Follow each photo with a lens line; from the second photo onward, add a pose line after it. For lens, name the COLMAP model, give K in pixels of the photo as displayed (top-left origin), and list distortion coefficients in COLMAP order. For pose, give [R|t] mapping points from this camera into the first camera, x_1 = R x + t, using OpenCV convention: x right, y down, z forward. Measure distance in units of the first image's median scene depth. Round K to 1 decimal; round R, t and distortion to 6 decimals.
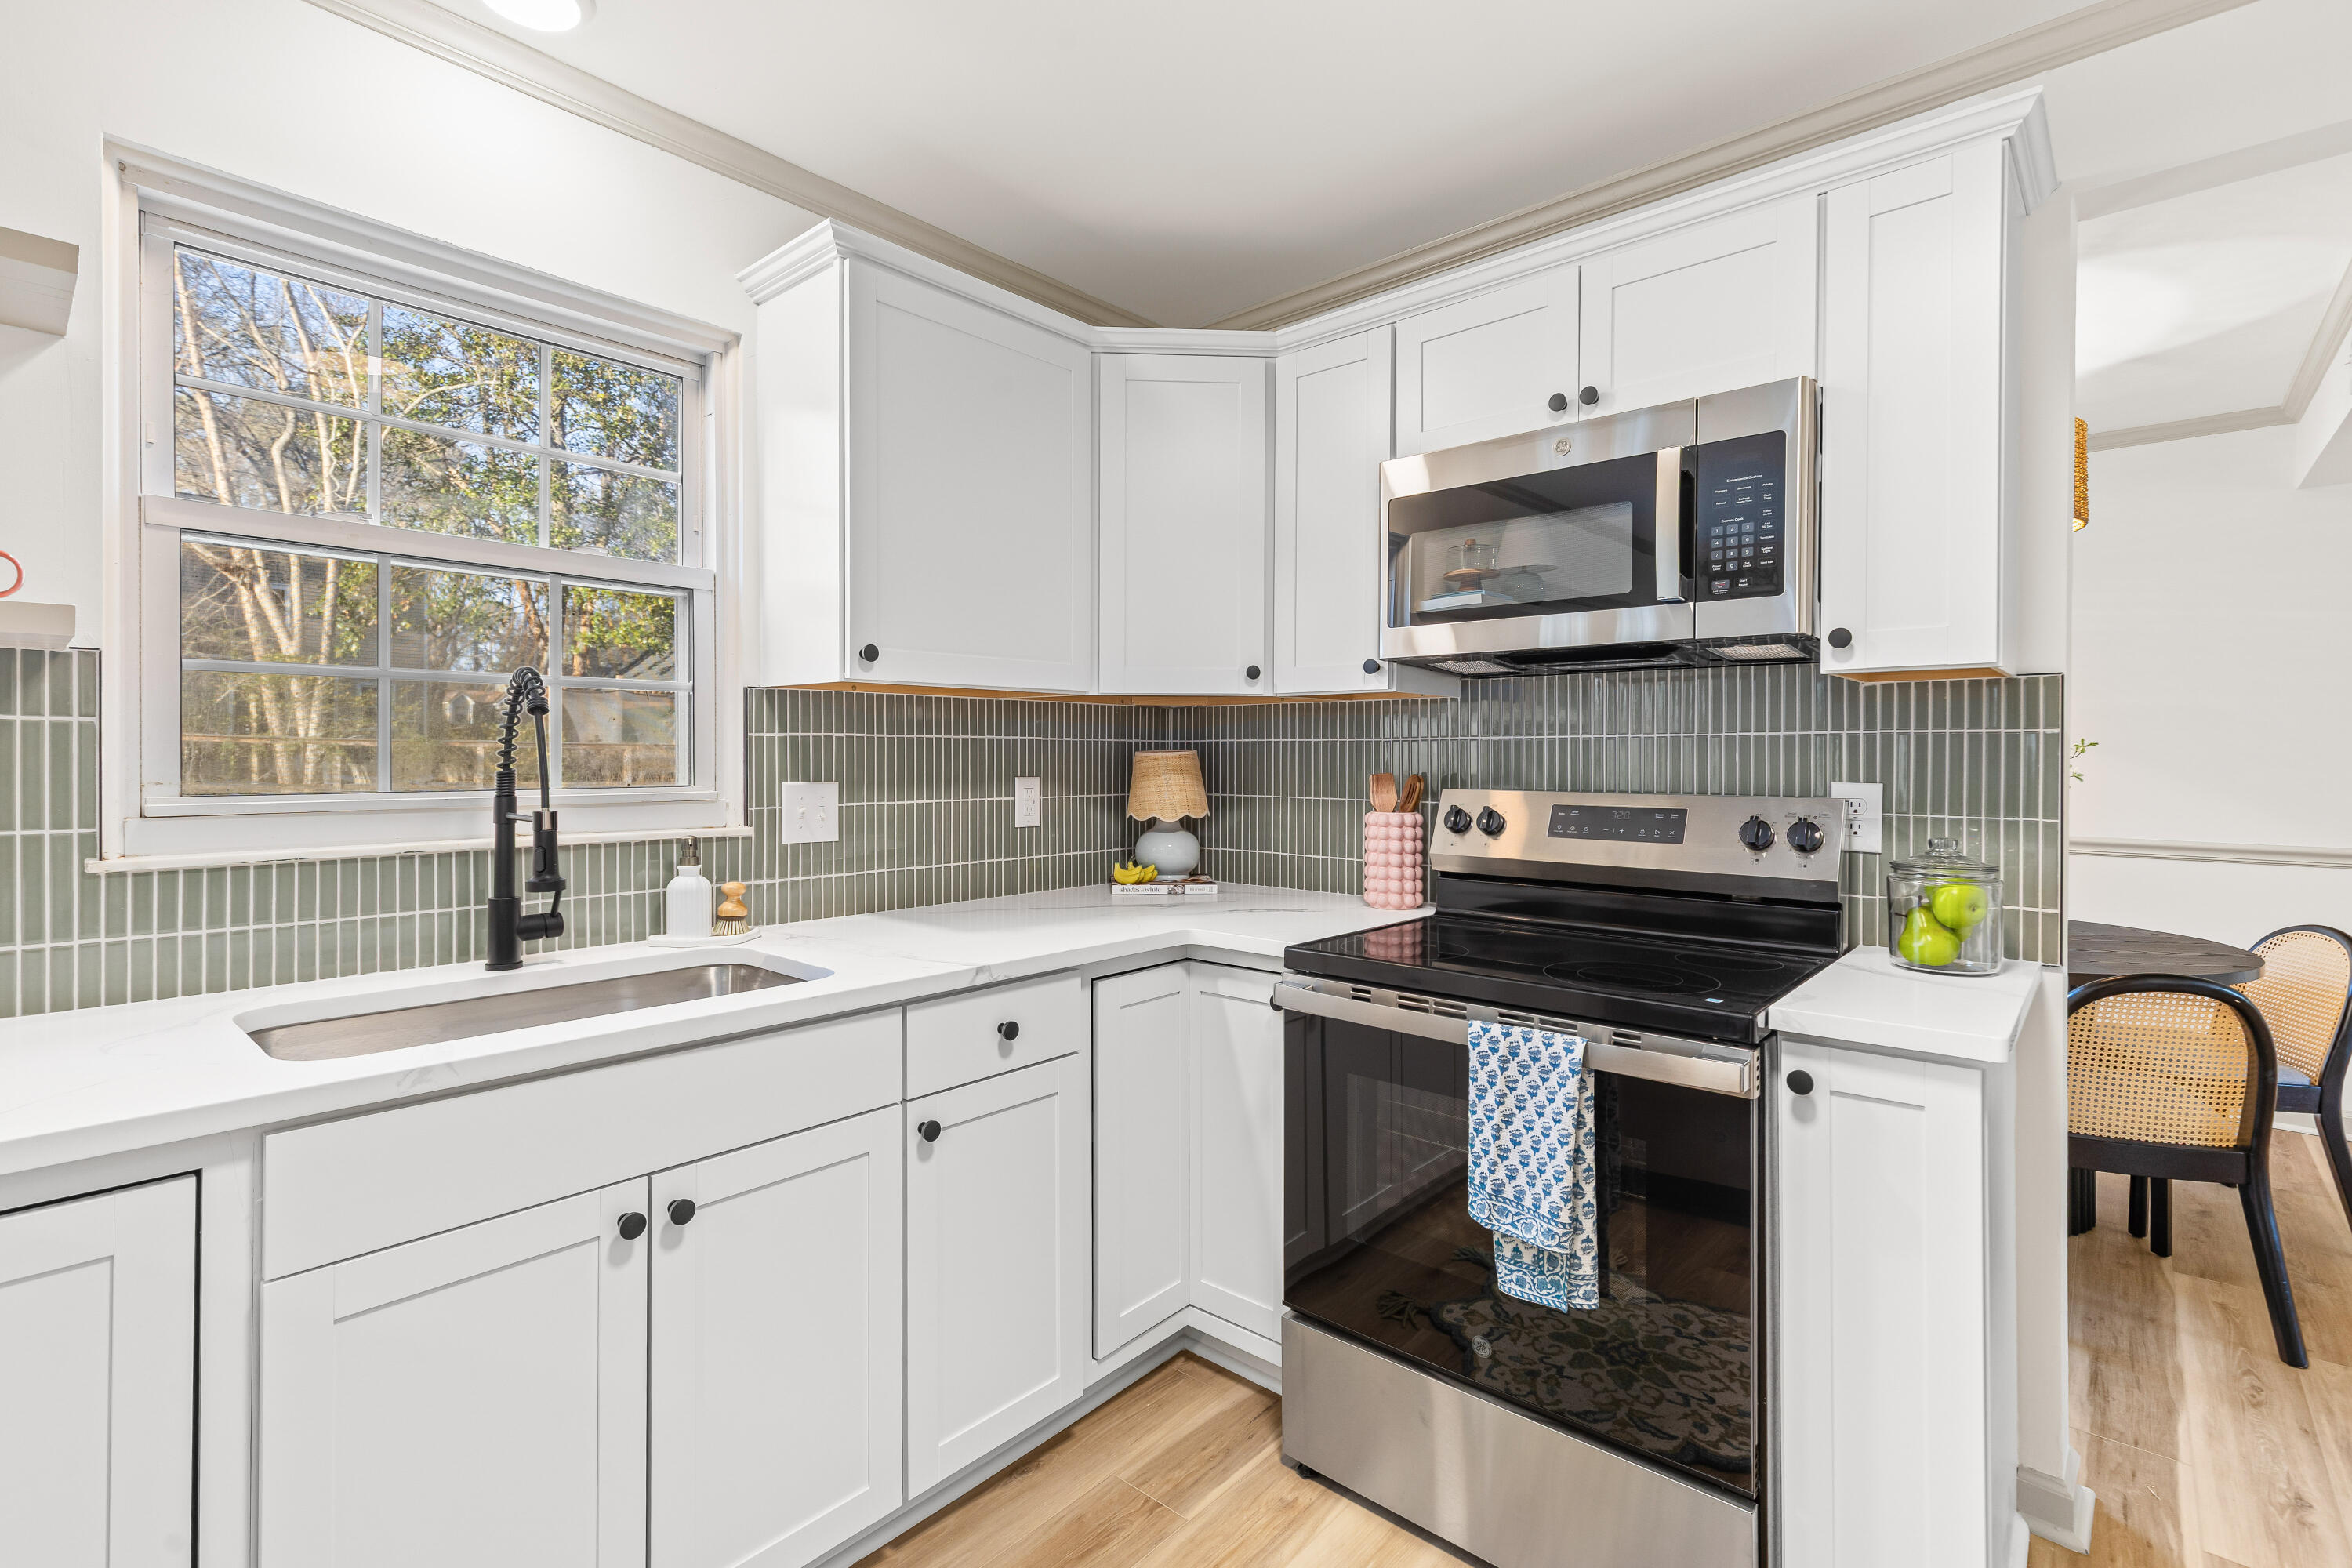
lens RADIAL K [[1057.8, 0, 1155.9], [0, 1057.8, 765.5], [0, 0, 1]] dist [0.002909, 0.000252]
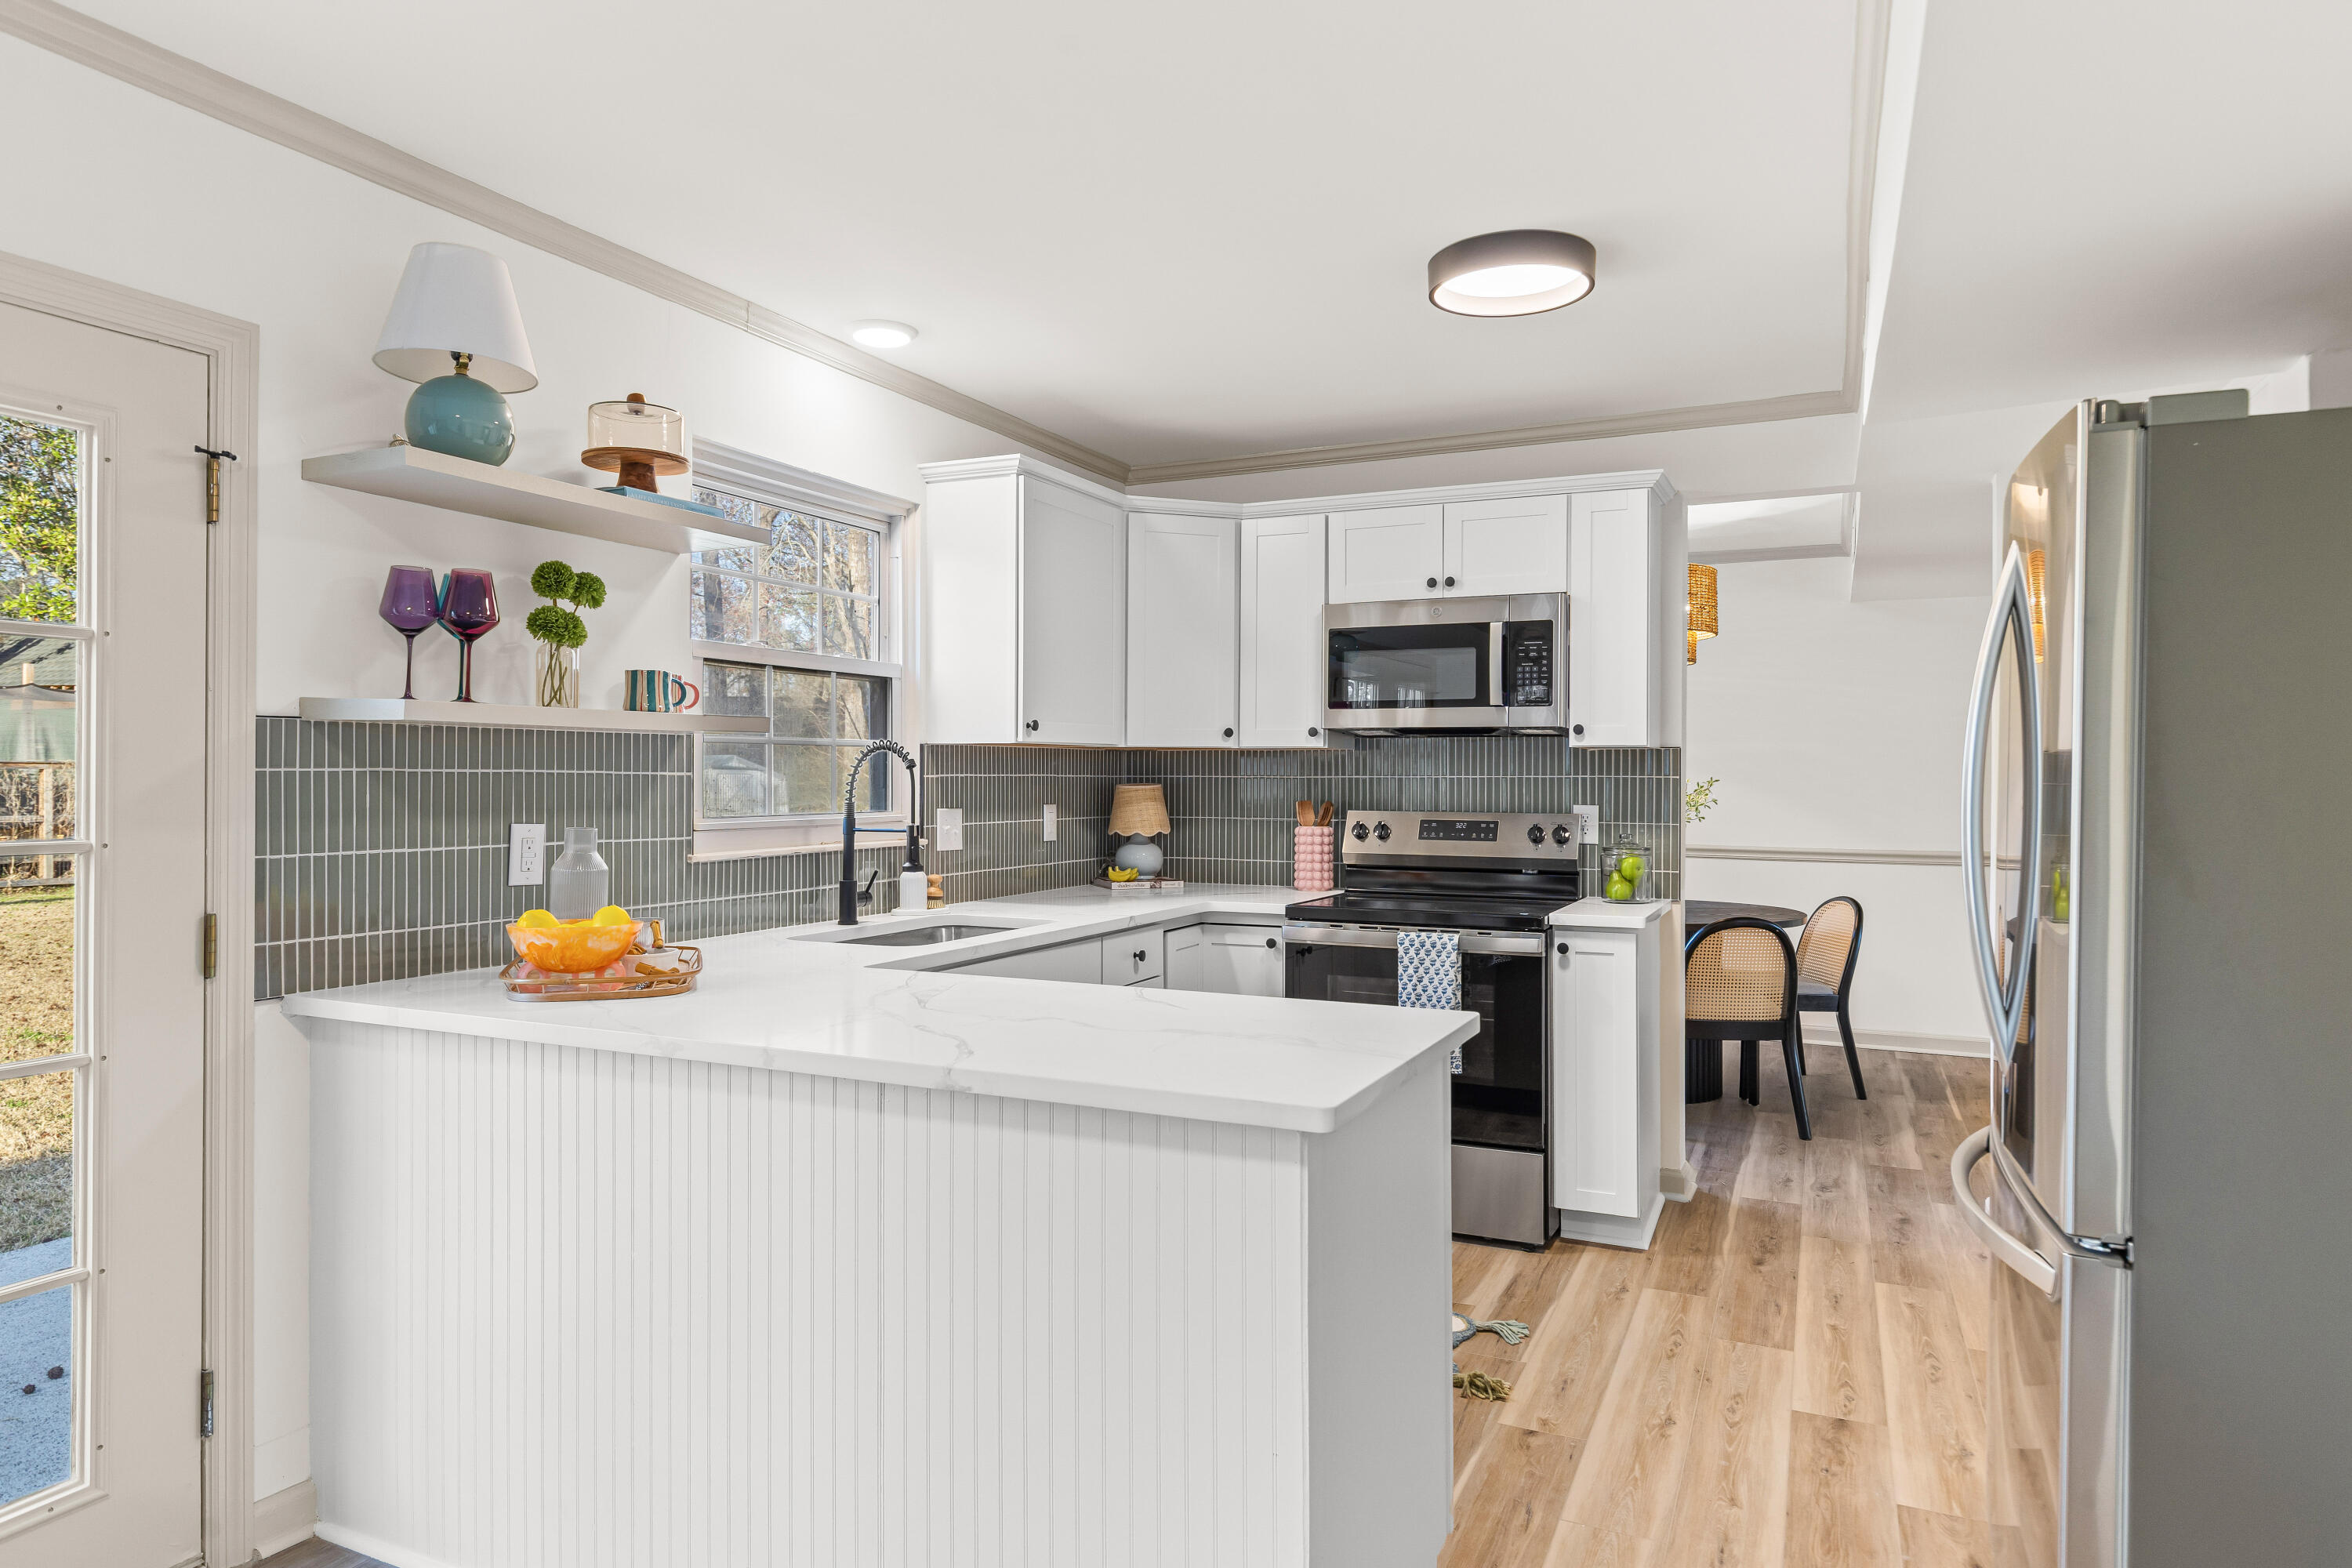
lens RADIAL K [[1395.8, 0, 1111.5], [0, 1395.8, 790.4], [0, 0, 1]] dist [-0.007291, -0.000931]
pose [[0.966522, -0.002336, 0.256575, -0.682300], [0.001566, 0.999994, 0.003206, -0.016542], [-0.256580, -0.002697, 0.966519, -1.018799]]
